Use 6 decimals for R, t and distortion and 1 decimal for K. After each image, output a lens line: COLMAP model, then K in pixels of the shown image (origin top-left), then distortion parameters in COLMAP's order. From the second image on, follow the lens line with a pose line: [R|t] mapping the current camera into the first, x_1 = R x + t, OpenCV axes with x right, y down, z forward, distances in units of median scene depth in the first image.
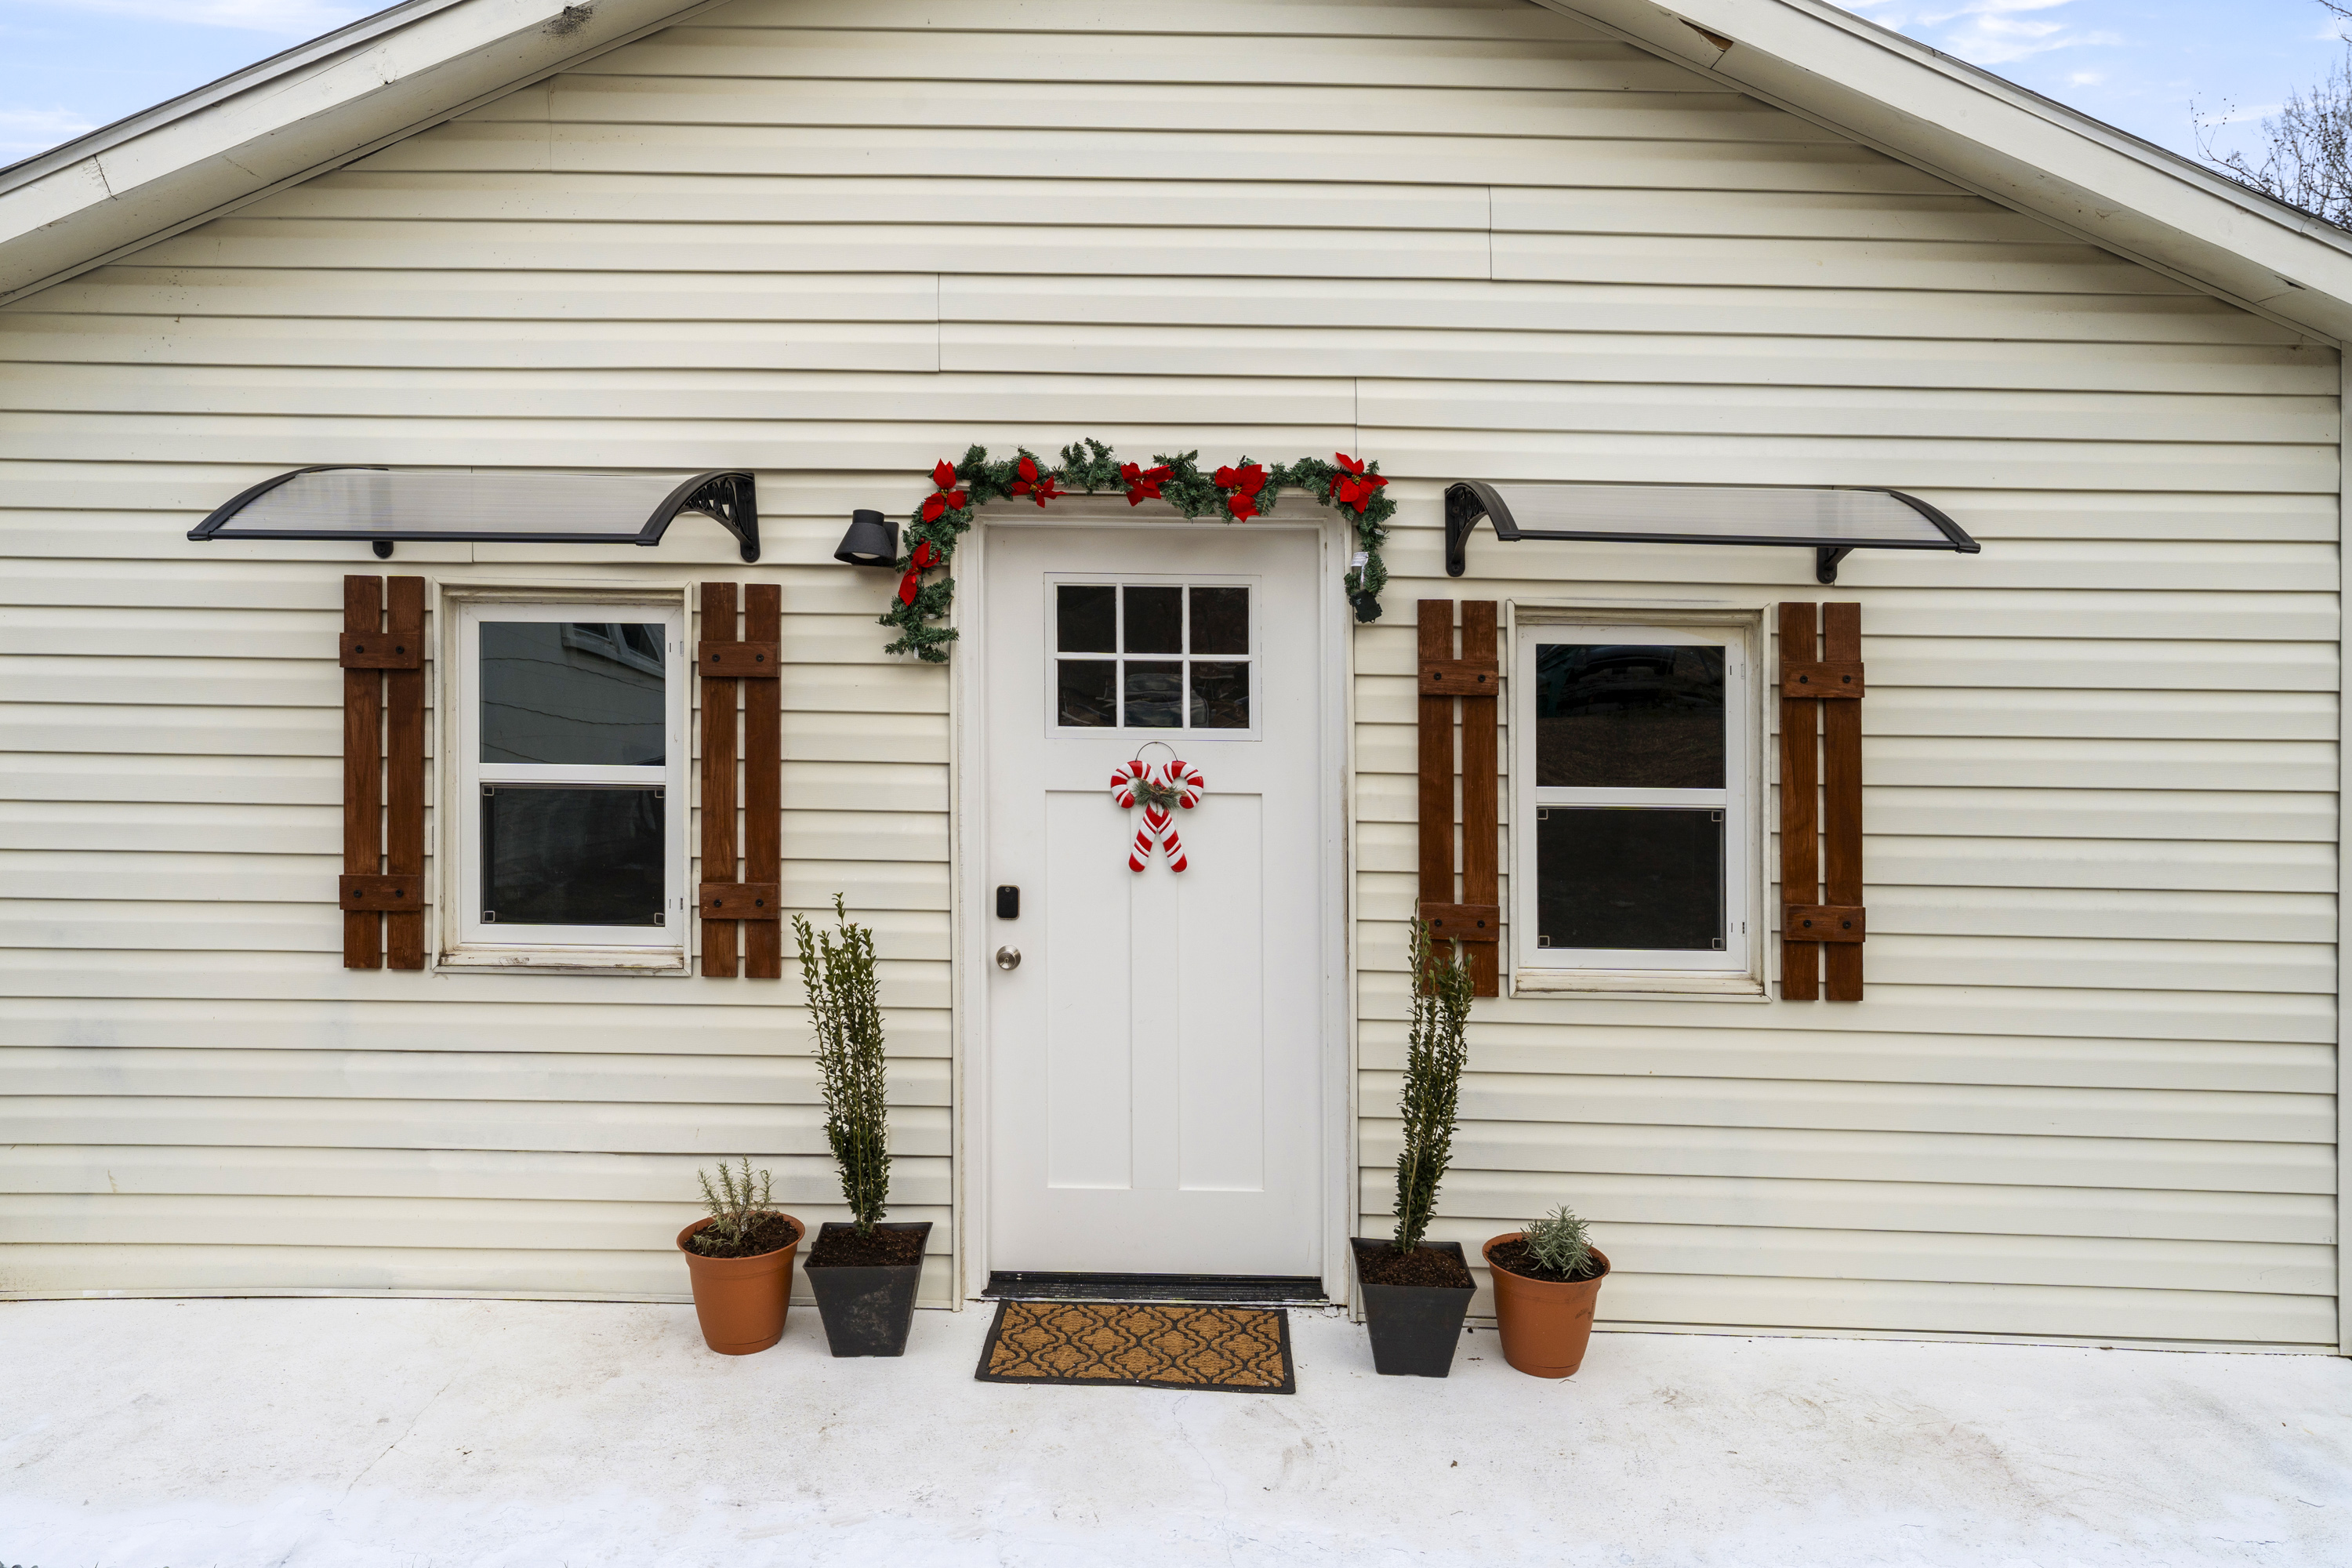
lens RADIAL K [[1579.9, 0, 1057.7], [0, 1579.9, 778.1], [0, 0, 1]] dist [0.001071, 0.000289]
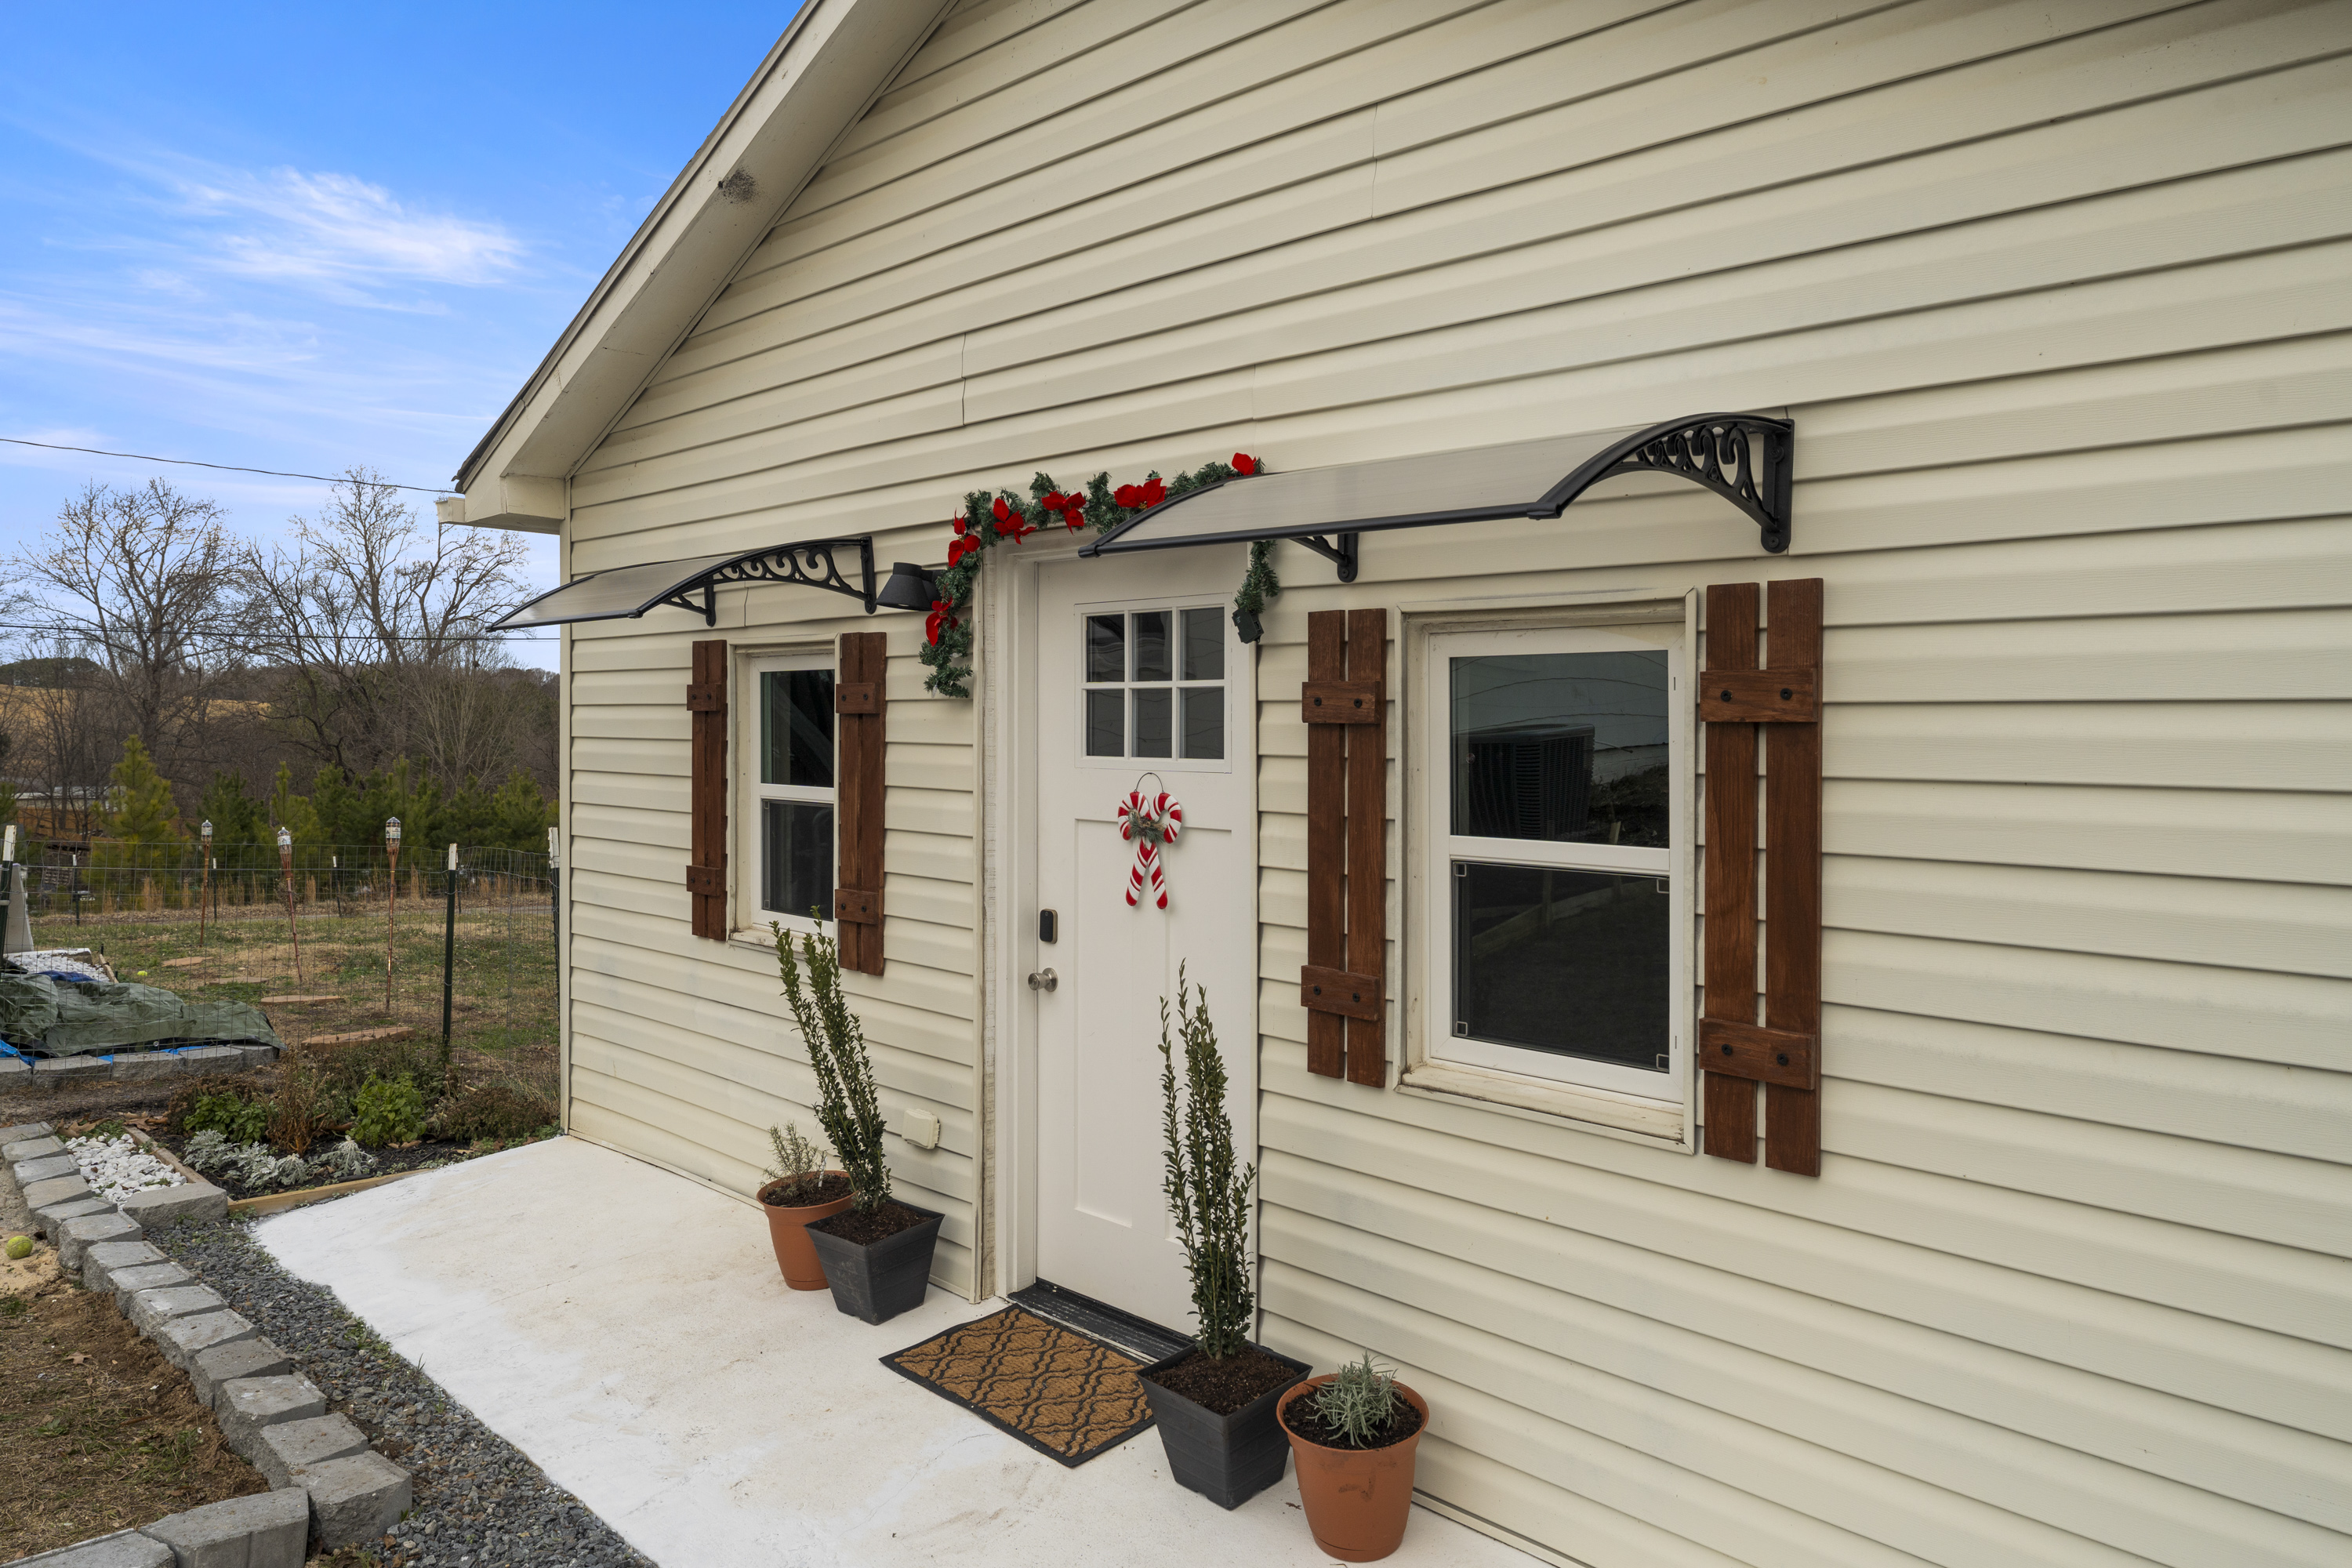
lens RADIAL K [[1530.1, 0, 1248.8], [0, 1530.1, 786.5], [0, 0, 1]] dist [-0.003711, -0.000551]
pose [[0.735032, 0.018809, -0.677771, 0.766551], [-0.008977, 0.999797, 0.018011, -0.033000], [0.677972, -0.007154, 0.735052, 0.366044]]
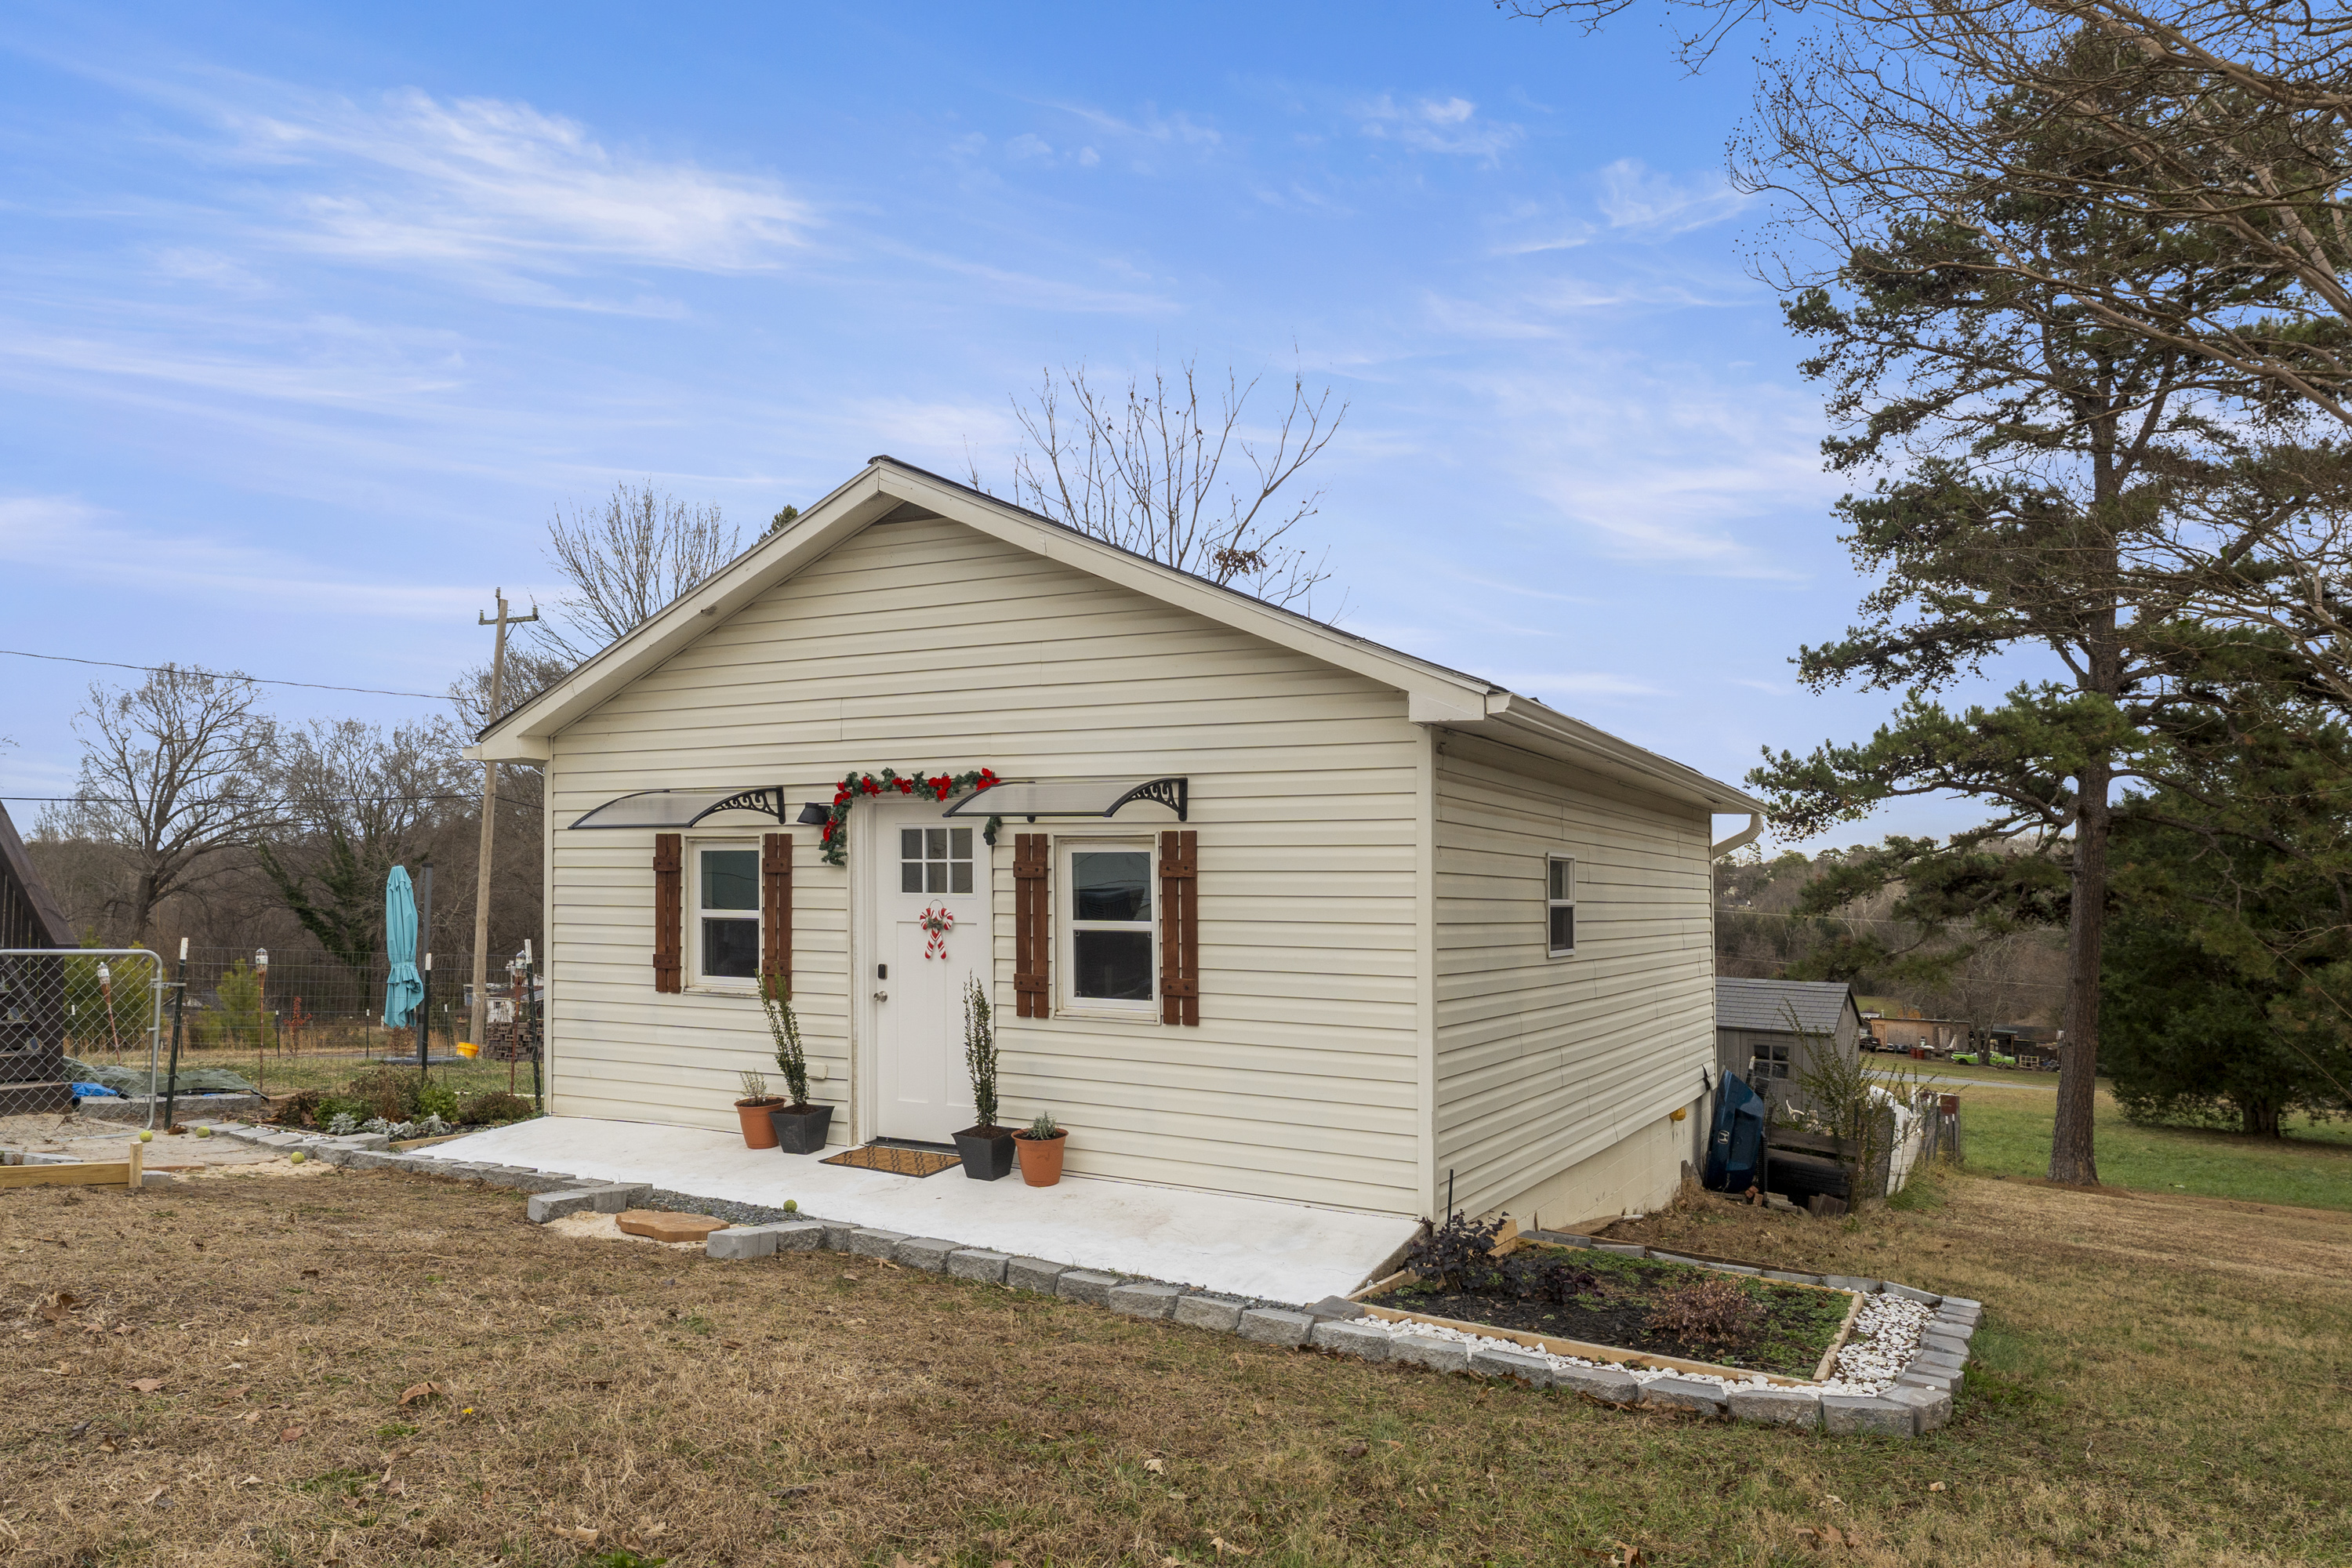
lens RADIAL K [[1549.3, 0, 1247.9], [0, 1549.3, 917.0], [0, 0, 1]] dist [-0.004792, -0.001329]
pose [[0.895523, 0.002270, -0.445010, 1.455515], [-0.000895, 0.999994, 0.003300, -0.006115], [0.445014, -0.002557, 0.895520, -0.758856]]
